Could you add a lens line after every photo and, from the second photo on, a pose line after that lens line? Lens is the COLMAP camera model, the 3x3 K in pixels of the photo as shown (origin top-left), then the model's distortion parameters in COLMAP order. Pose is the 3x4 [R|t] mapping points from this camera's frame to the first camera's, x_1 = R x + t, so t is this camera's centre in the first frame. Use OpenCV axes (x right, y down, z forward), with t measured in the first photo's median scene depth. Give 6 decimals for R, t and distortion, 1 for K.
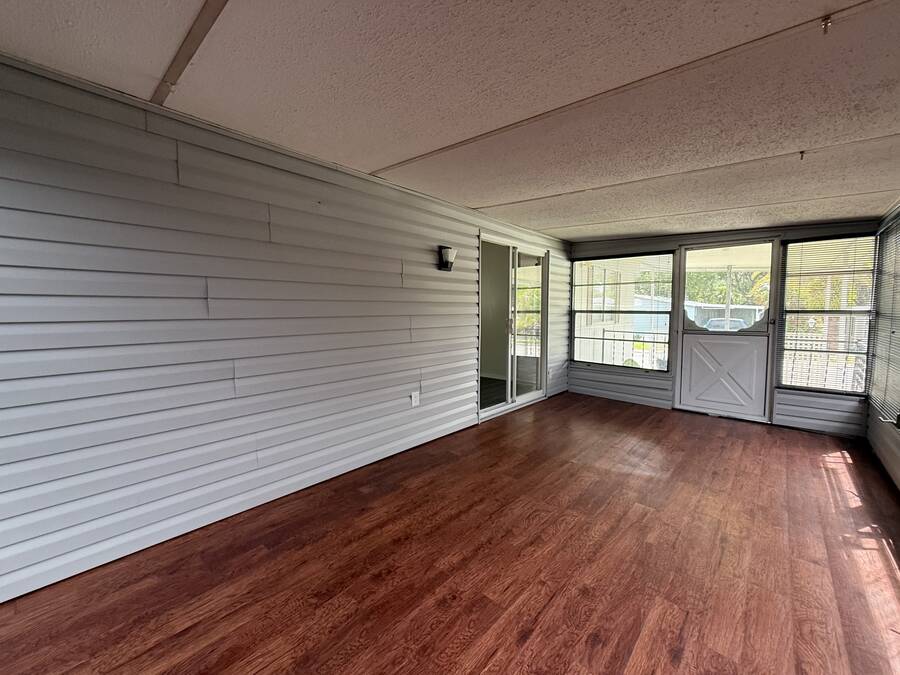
lens RADIAL K [[369.4, 0, 450.6], [0, 369.4, 334.0], [0, 0, 1]] dist [-0.002402, -0.000024]
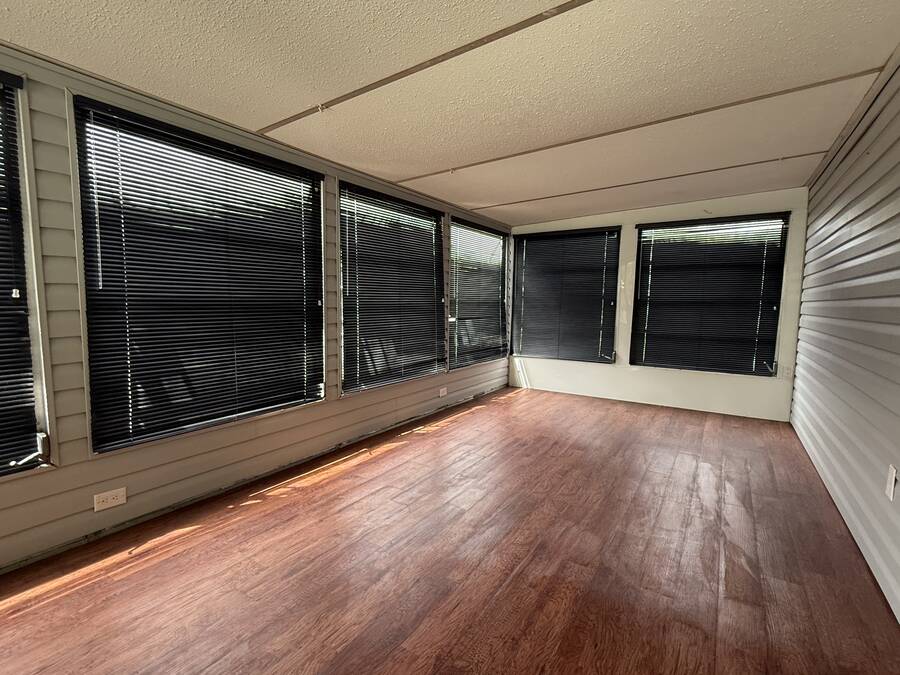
lens RADIAL K [[433.8, 0, 450.3], [0, 433.8, 341.3], [0, 0, 1]] dist [0.011254, 0.000313]
pose [[-0.988272, -0.003574, -0.152664, 0.801051], [-0.027621, 0.987420, 0.155689, -0.091516], [0.150187, 0.158079, -0.975938, 2.202328]]
